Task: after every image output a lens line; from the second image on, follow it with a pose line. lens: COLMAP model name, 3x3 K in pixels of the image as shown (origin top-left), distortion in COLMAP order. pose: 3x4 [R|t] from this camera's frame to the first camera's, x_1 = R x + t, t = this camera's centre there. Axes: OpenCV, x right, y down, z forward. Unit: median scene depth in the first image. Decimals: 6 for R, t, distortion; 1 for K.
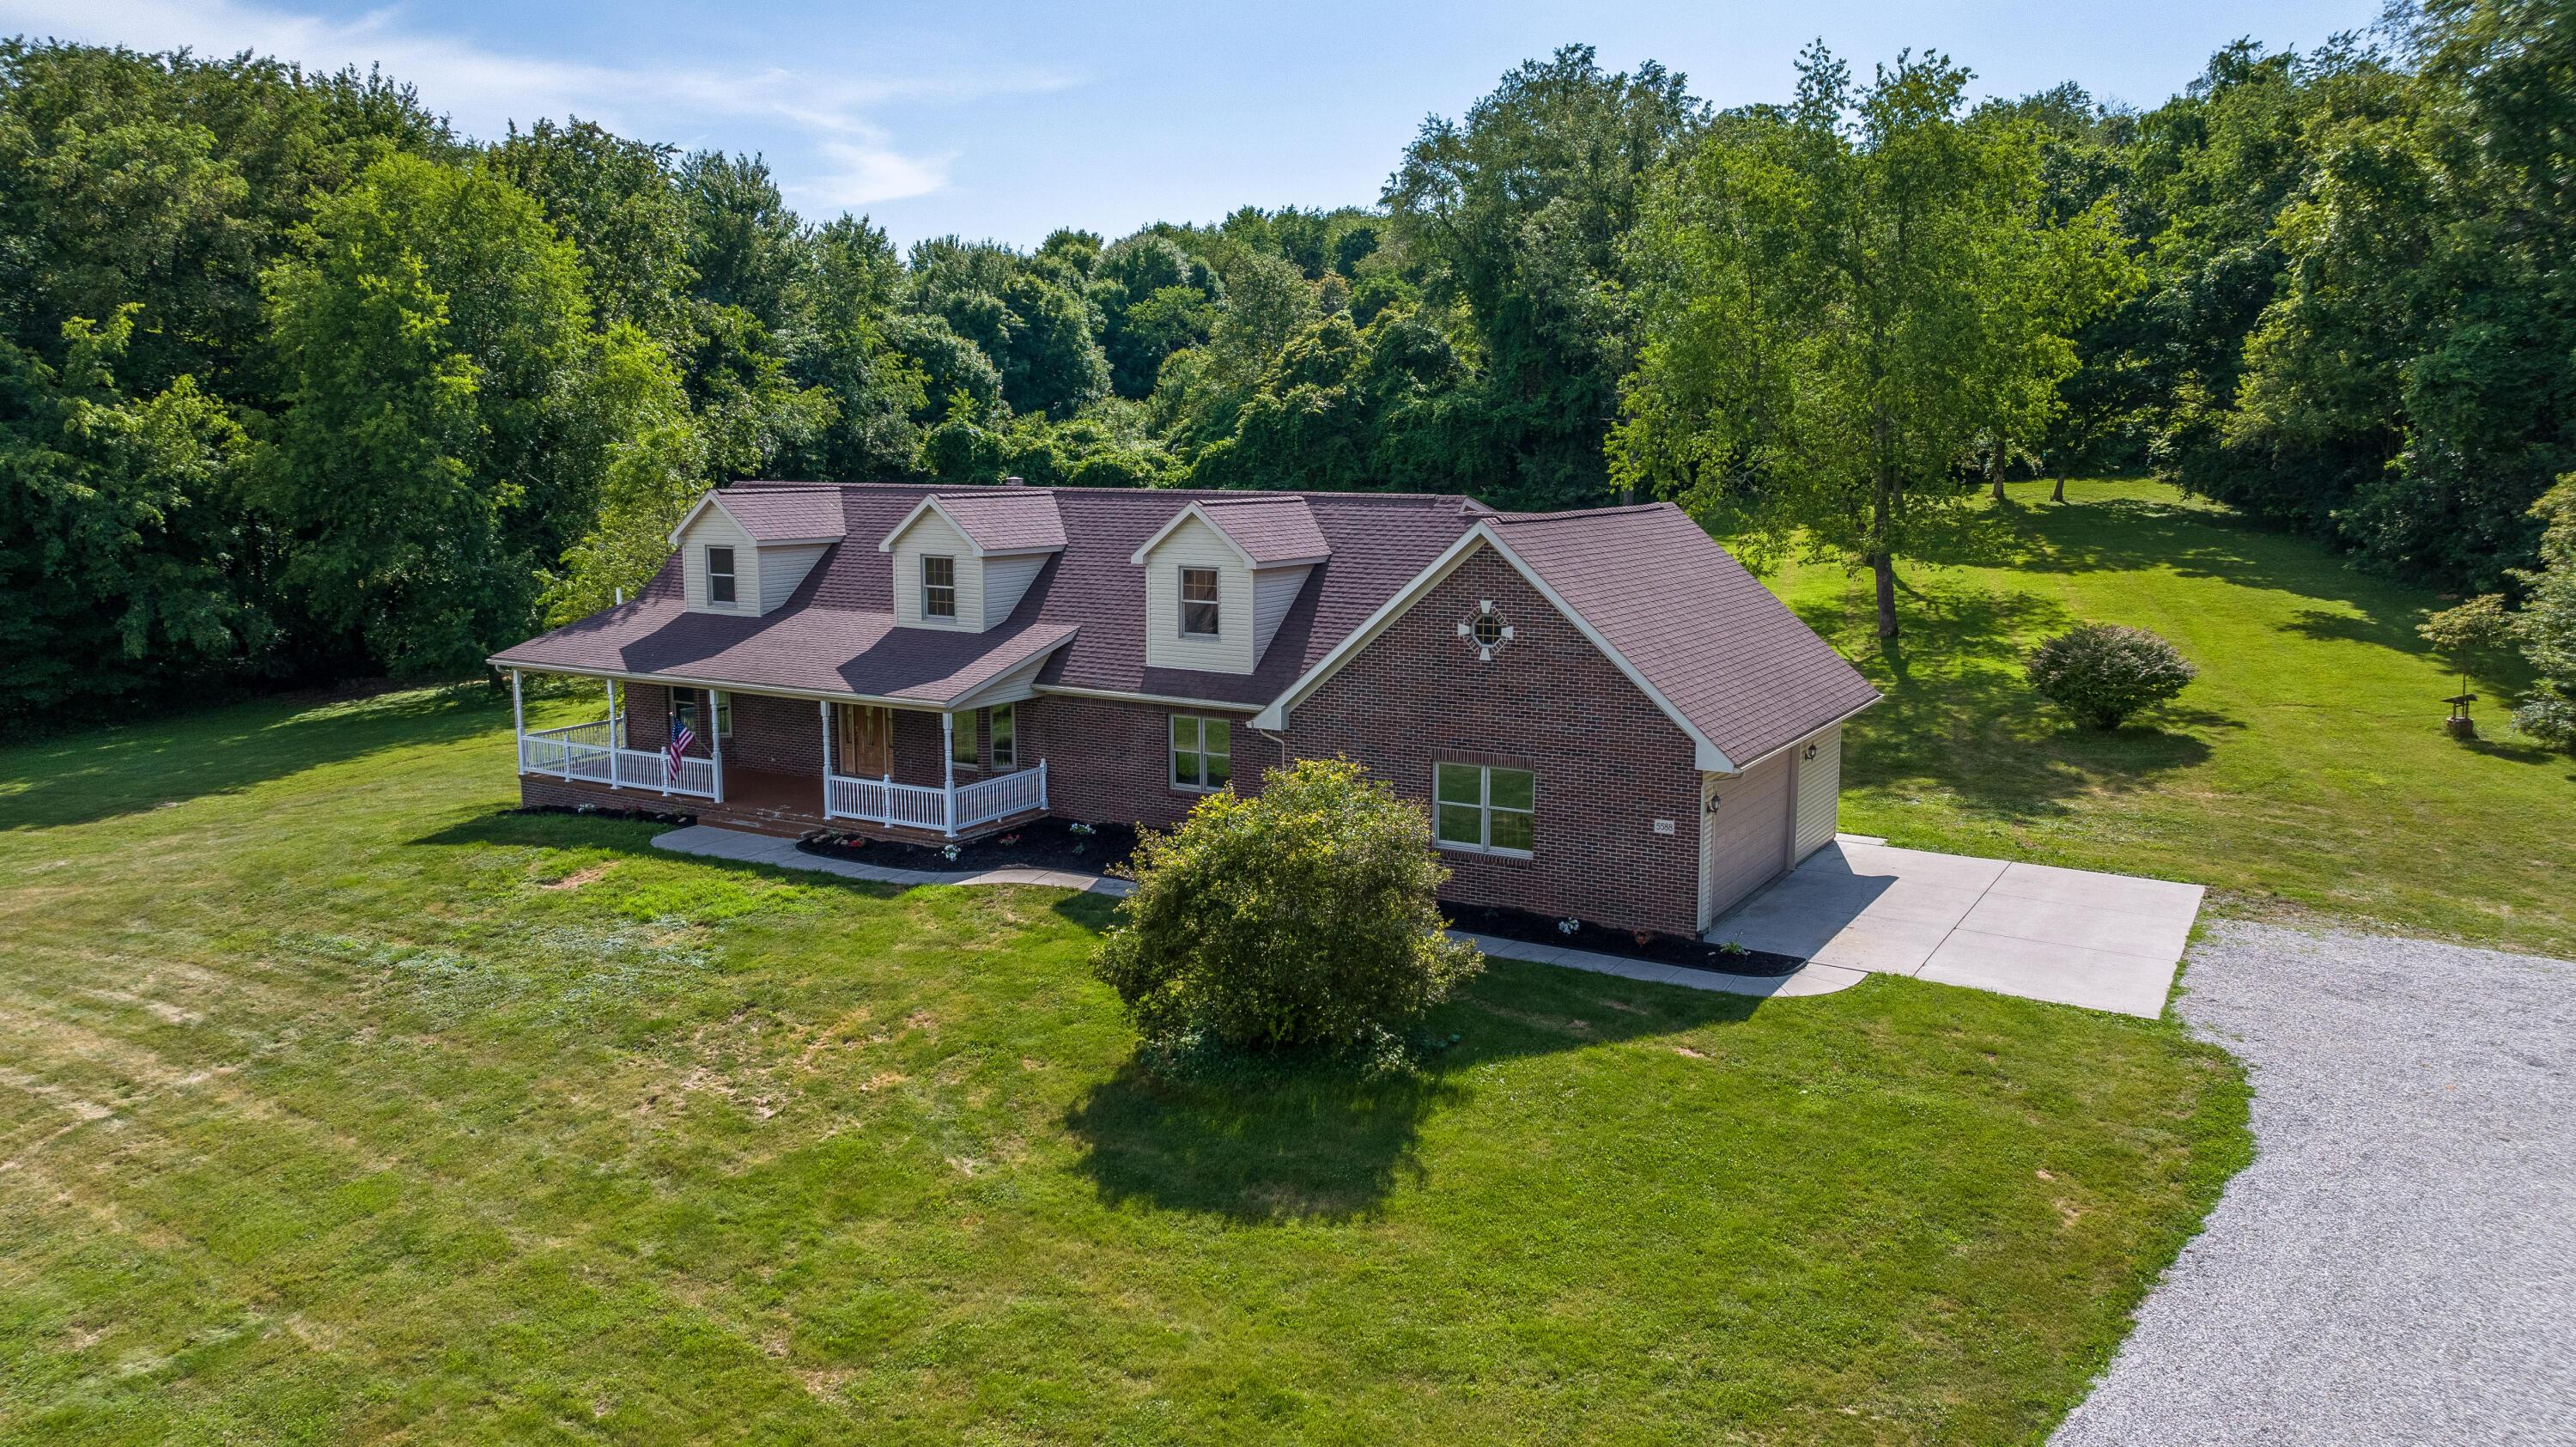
lens RADIAL K [[1828.8, 0, 1288.0], [0, 1828.8, 723.5], [0, 0, 1]] dist [-0.024317, 0.007422]
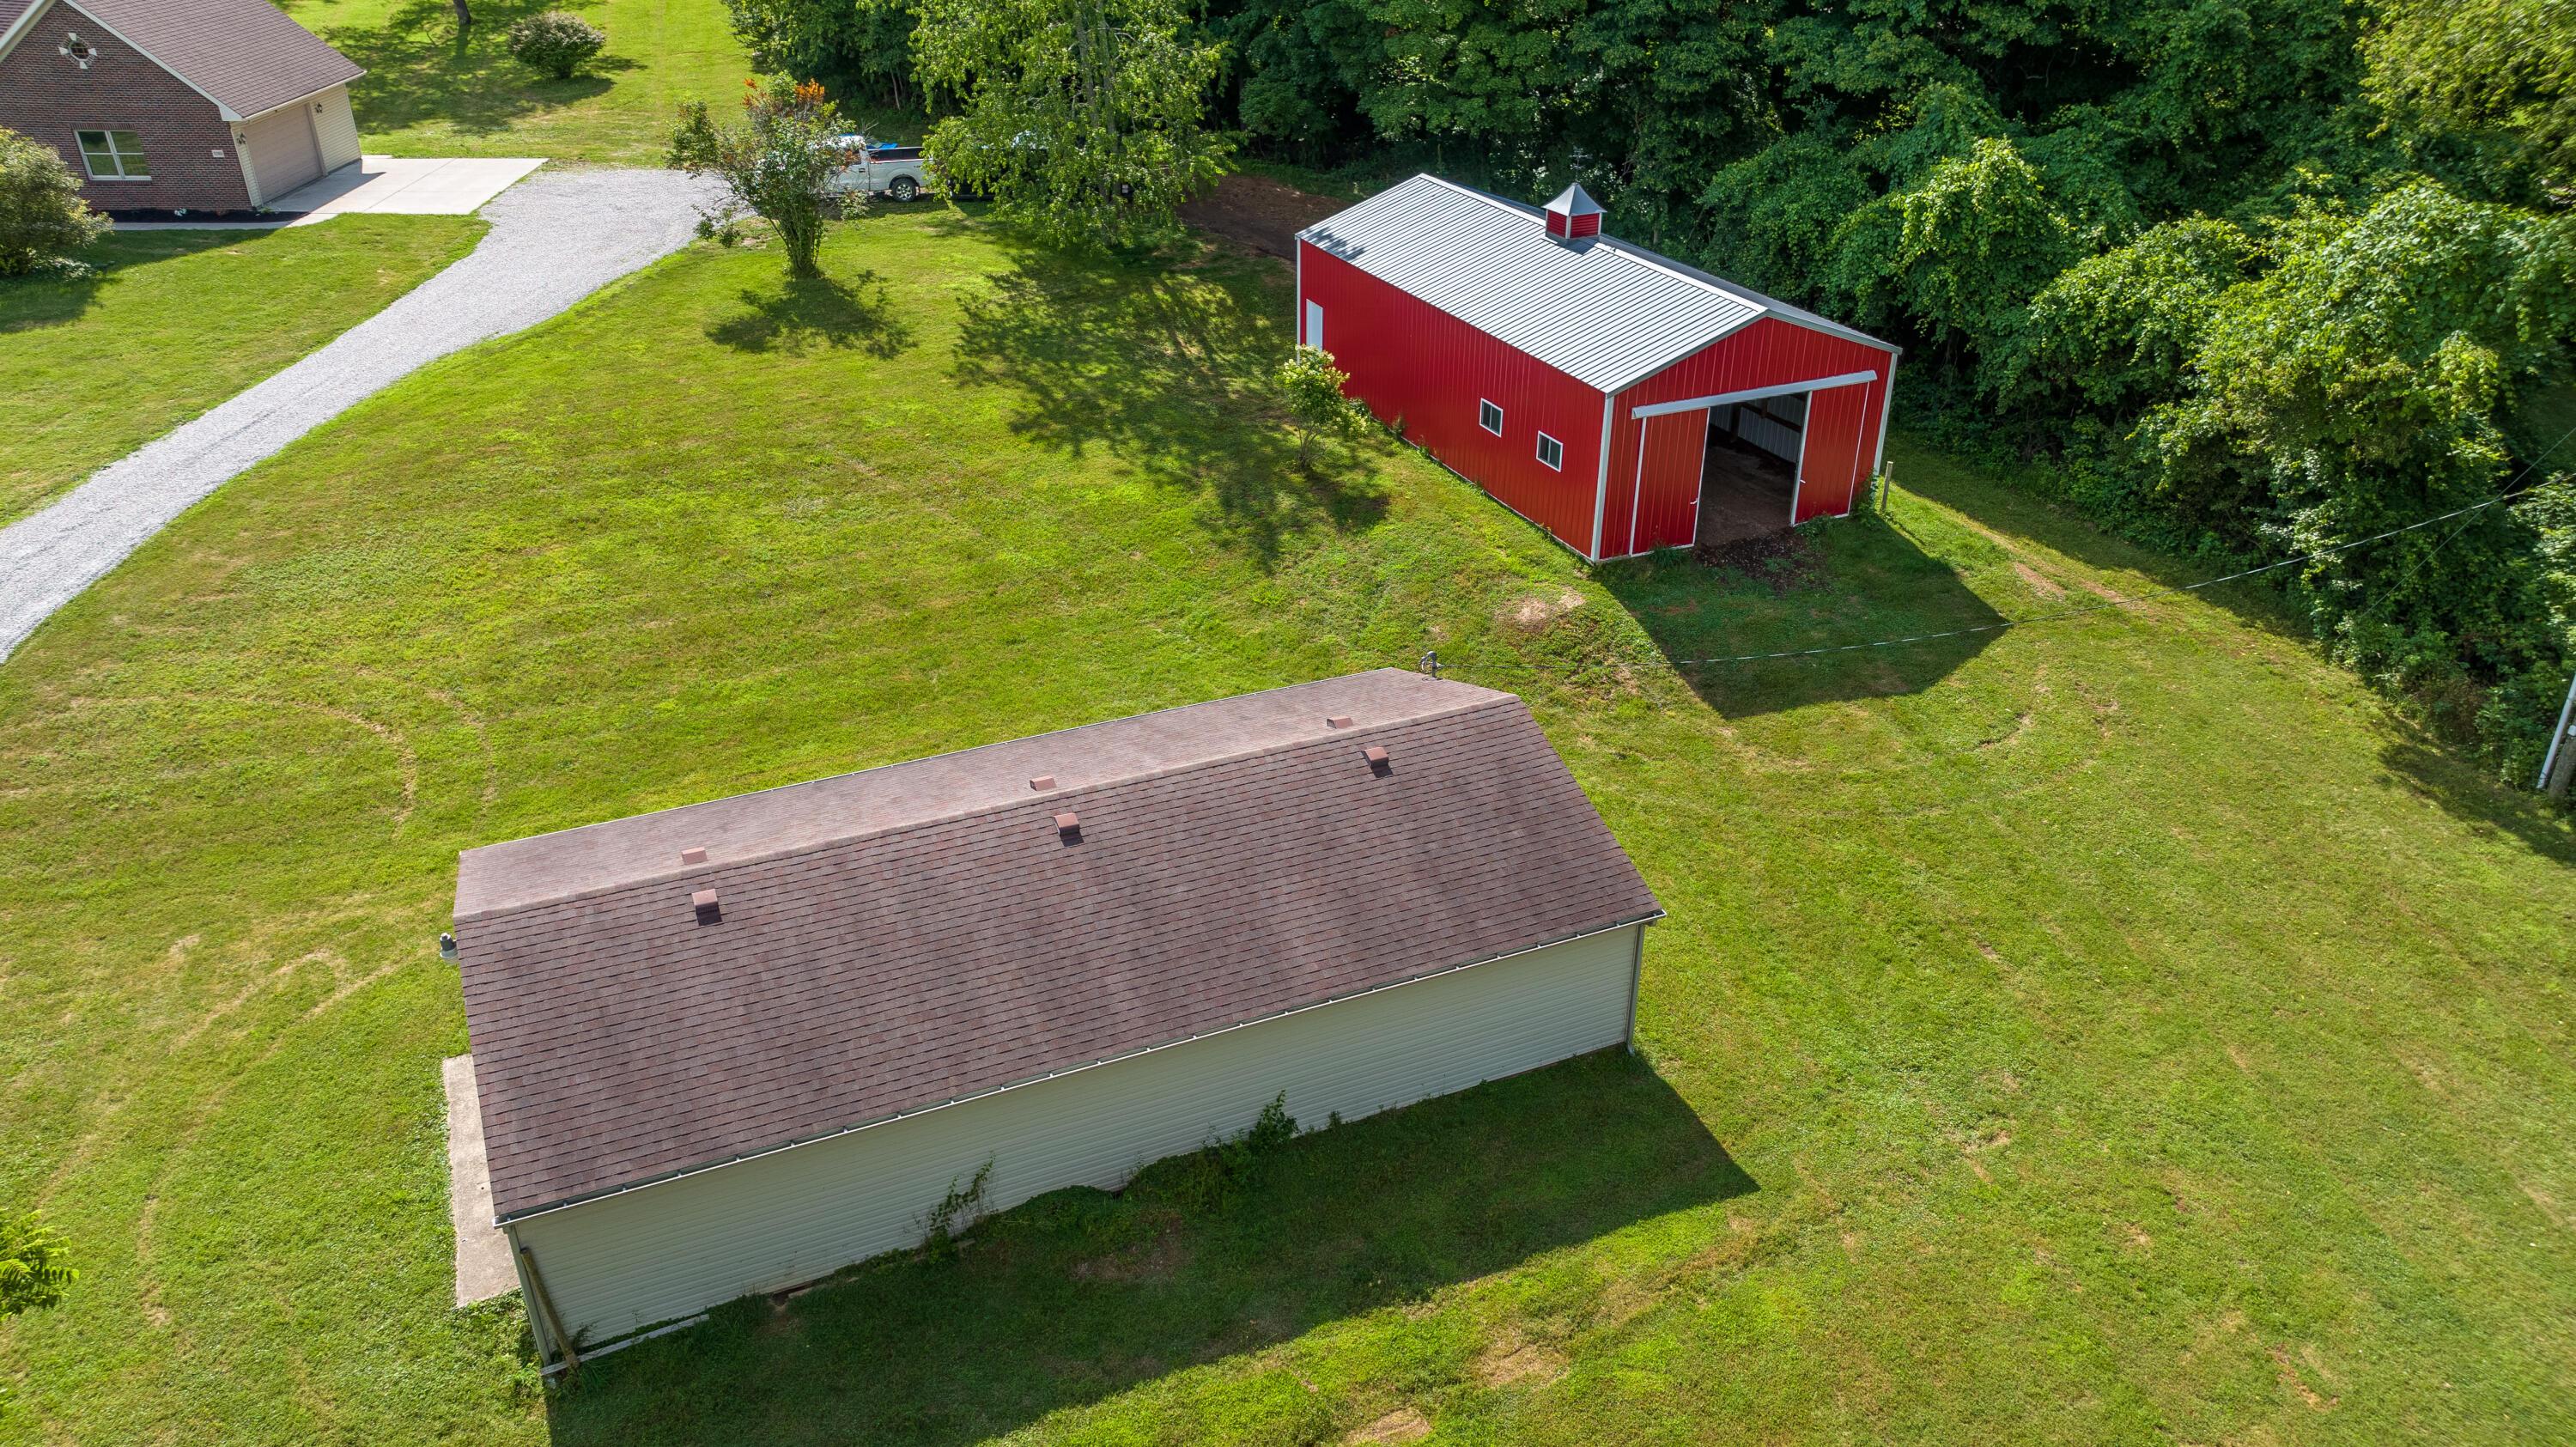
lens RADIAL K [[1828.8, 0, 1288.0], [0, 1828.8, 723.5], [0, 0, 1]] dist [-0.024317, 0.007422]
pose [[0.831285, -0.262739, 0.489830, 0.041916], [0.085150, 0.931025, 0.354884, 0.030423], [-0.549286, -0.253301, 0.796319, -1.221147]]
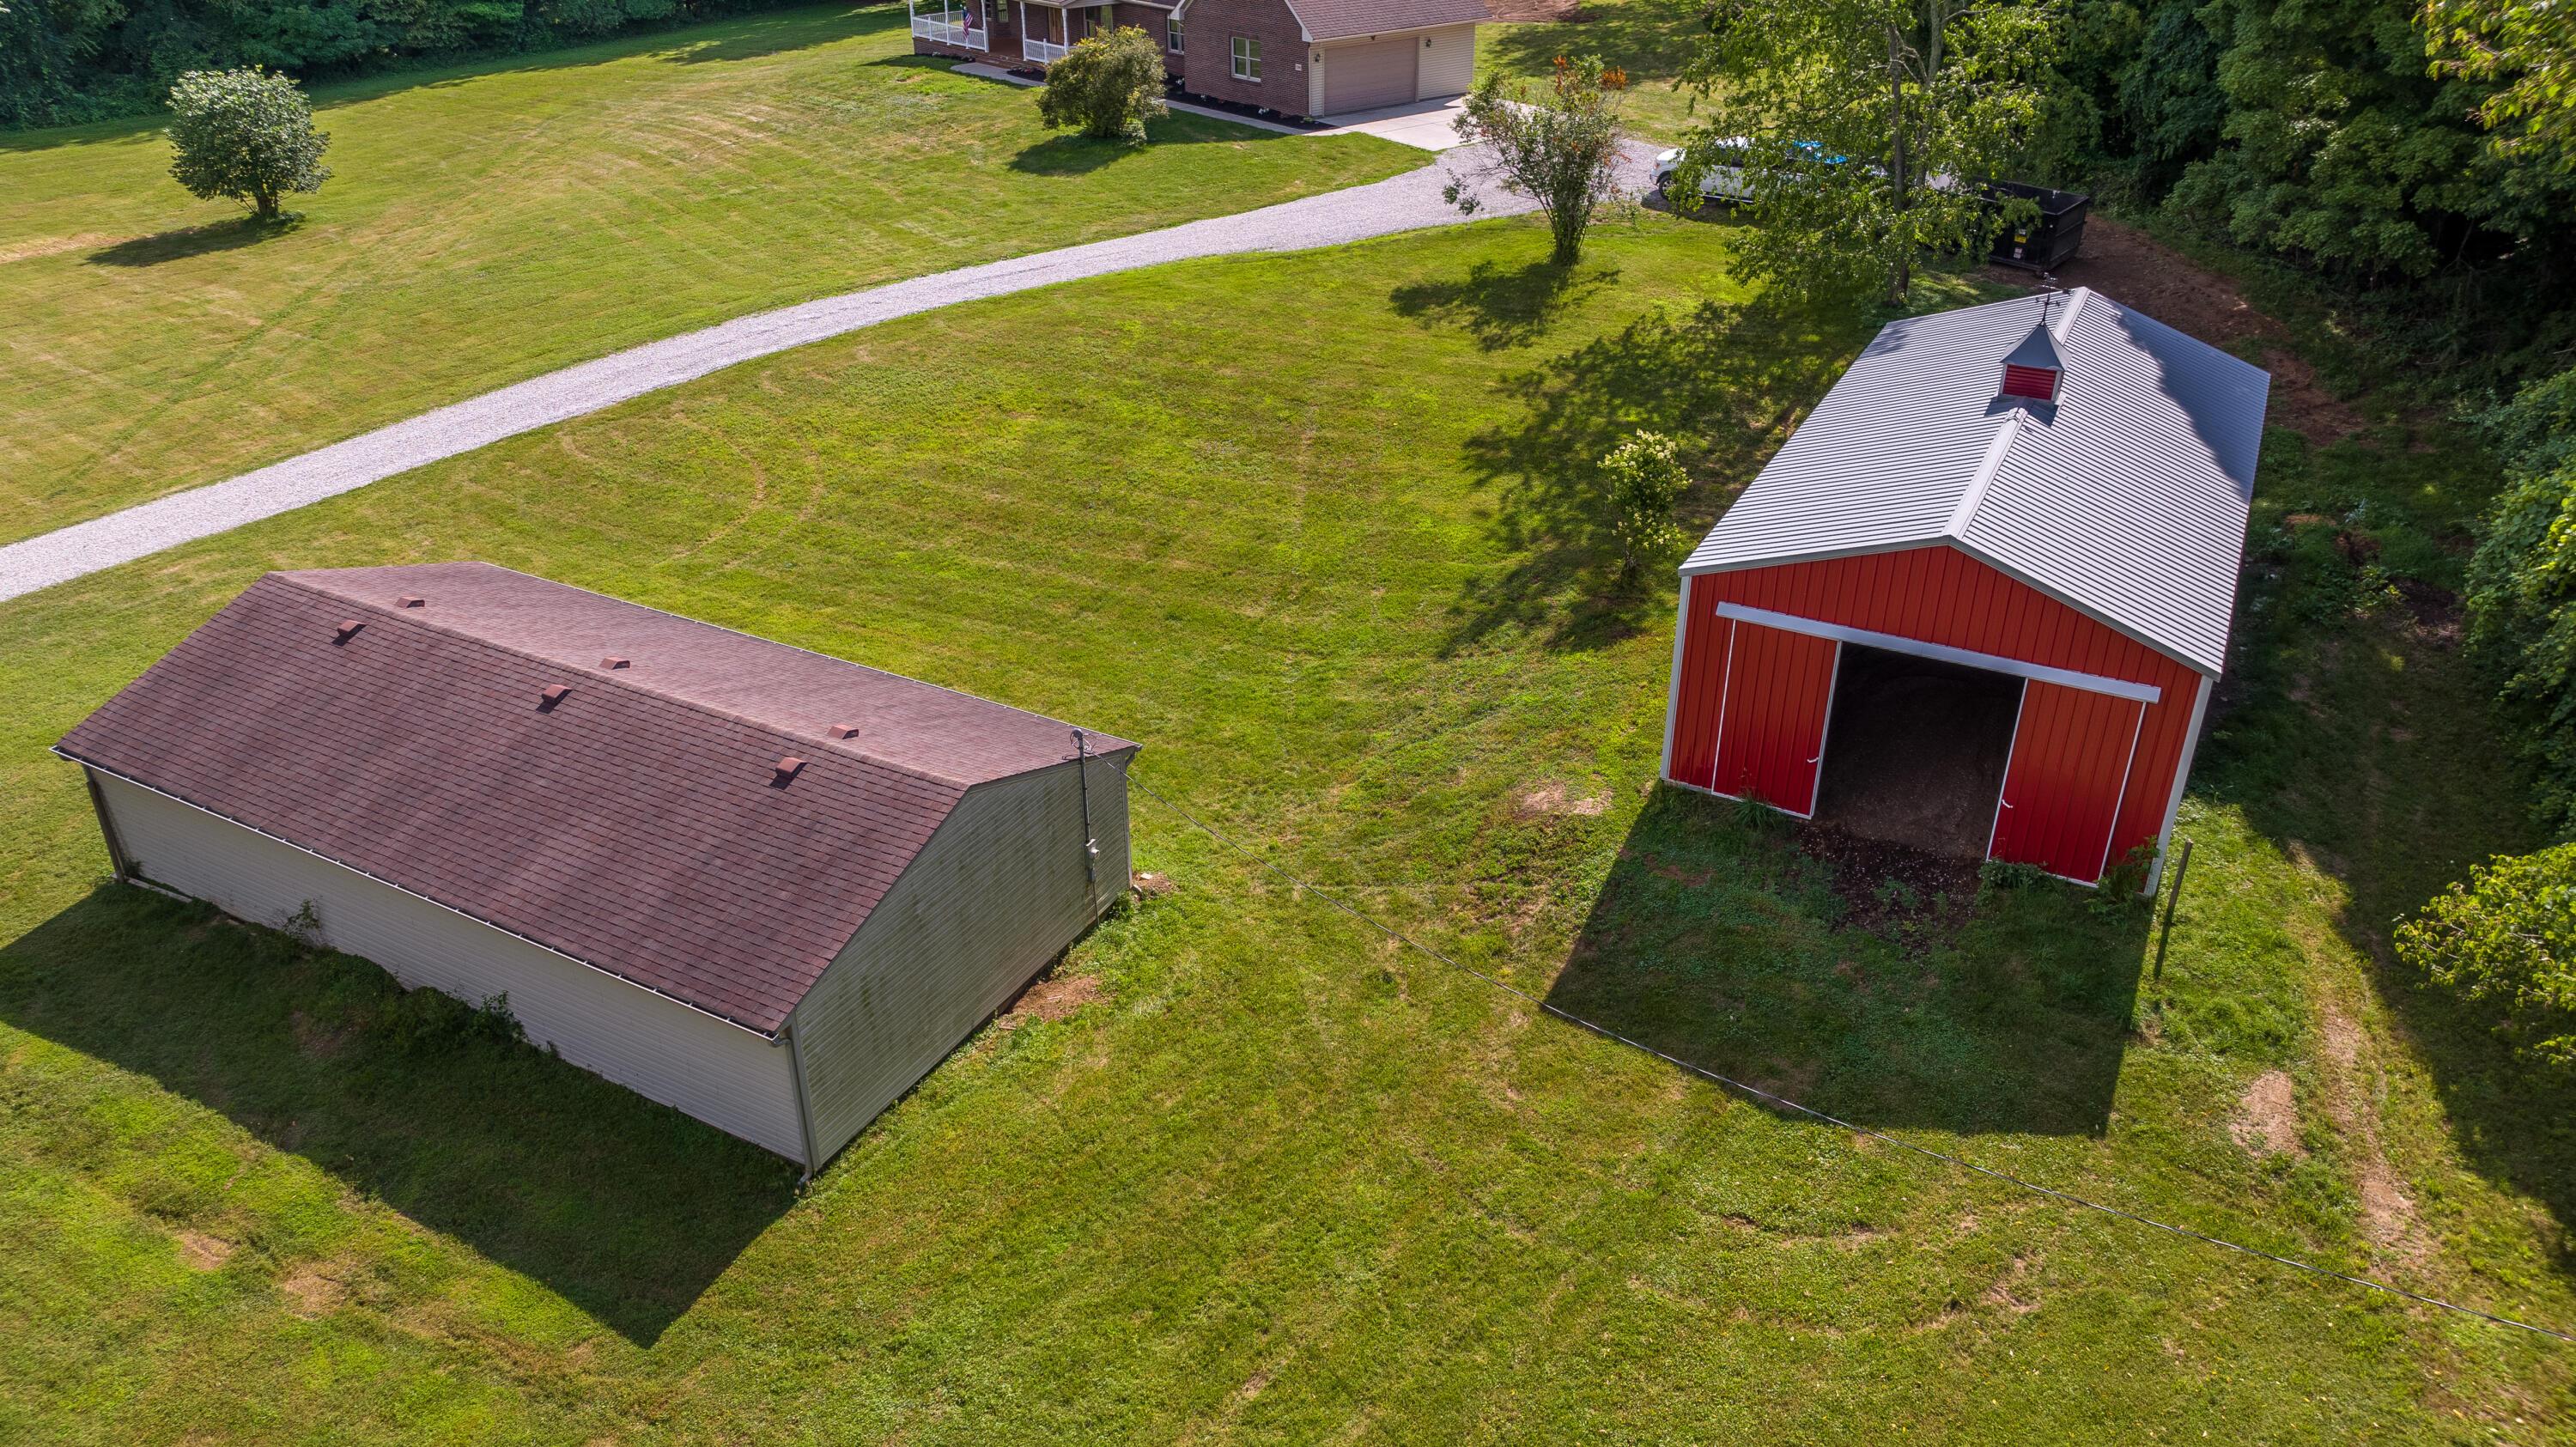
lens RADIAL K [[1814.3, 0, 1288.0], [0, 1814.3, 723.5], [0, 0, 1]] dist [-0.010514, 0.002229]
pose [[0.945854, 0.148829, -0.288460, 0.895607], [-0.041984, 0.937318, 0.345937, 0.038215], [0.321864, -0.315095, 0.892815, -1.222310]]
